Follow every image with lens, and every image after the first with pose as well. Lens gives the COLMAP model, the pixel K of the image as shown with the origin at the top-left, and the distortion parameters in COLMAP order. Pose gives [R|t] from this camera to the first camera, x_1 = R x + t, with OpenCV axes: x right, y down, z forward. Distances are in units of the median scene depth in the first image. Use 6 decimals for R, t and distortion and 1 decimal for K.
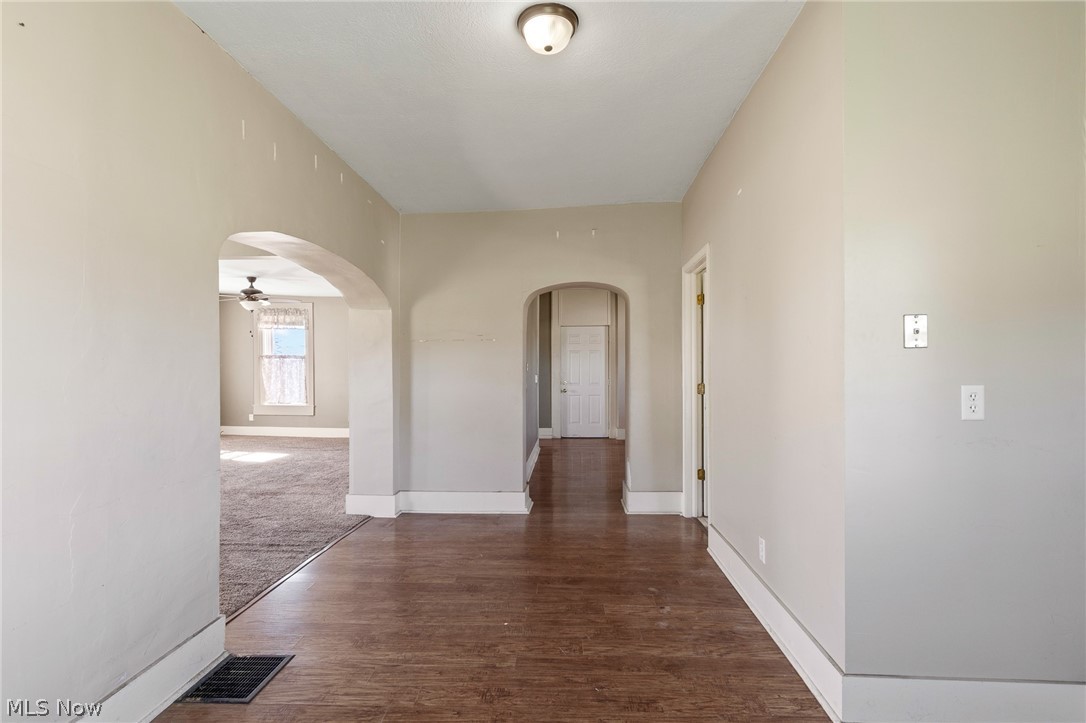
lens RADIAL K [[497.6, 0, 534.8], [0, 497.6, 366.9], [0, 0, 1]] dist [0.003205, -0.002551]
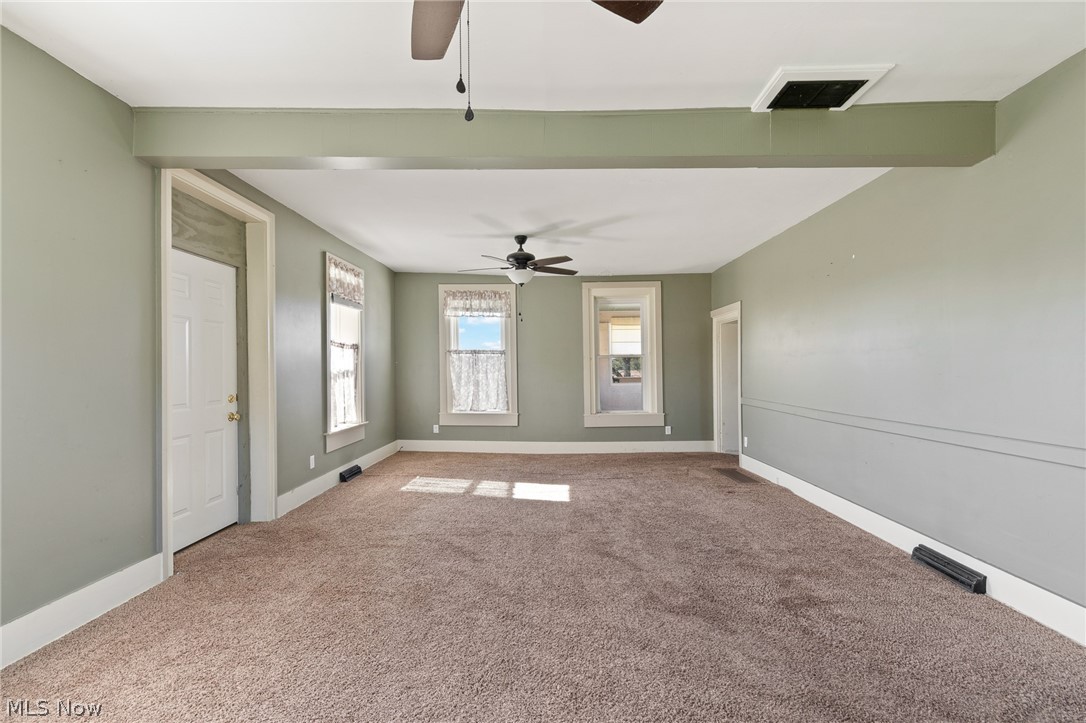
lens RADIAL K [[497.6, 0, 541.6], [0, 497.6, 363.0], [0, 0, 1]] dist [0.003205, -0.002551]
pose [[0.999966, -0.000982, 0.008140, -0.409108], [0.001156, 0.999770, -0.021409, 0.014453], [-0.008117, 0.021417, 0.999738, 0.208431]]
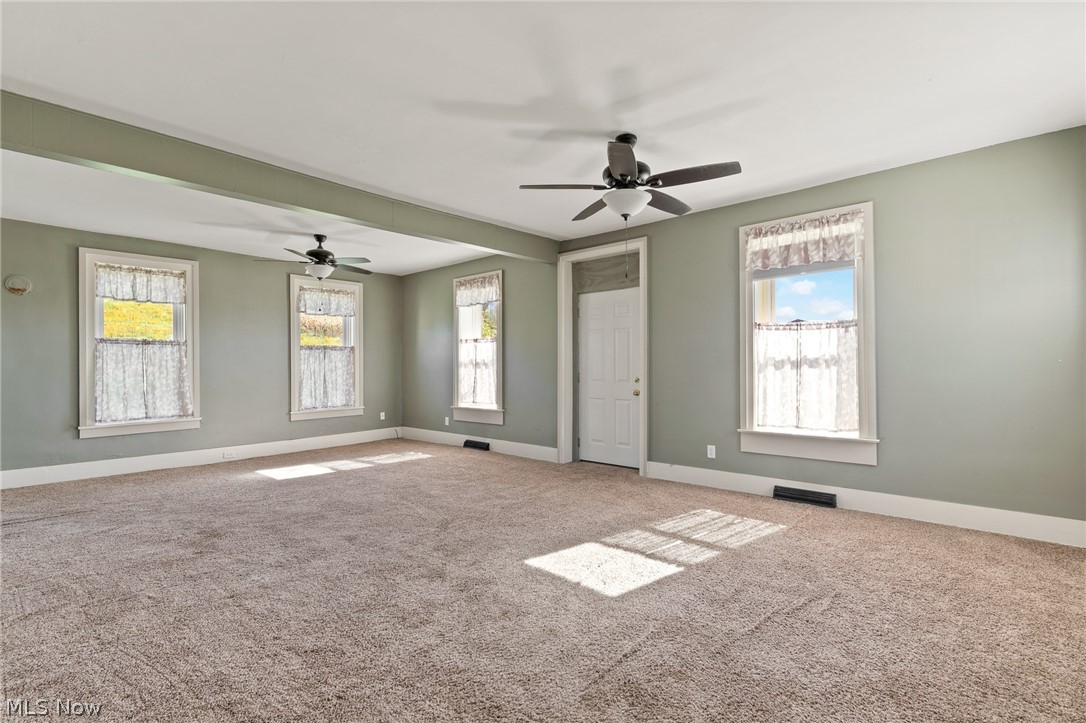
lens RADIAL K [[497.6, 0, 543.1], [0, 497.6, 361.7], [0, 0, 1]] dist [0.003205, -0.002551]
pose [[-0.635633, 0.004608, -0.771977, -0.136535], [0.003902, 0.999989, 0.002757, 0.011079], [0.771981, -0.001259, -0.635644, 0.919236]]
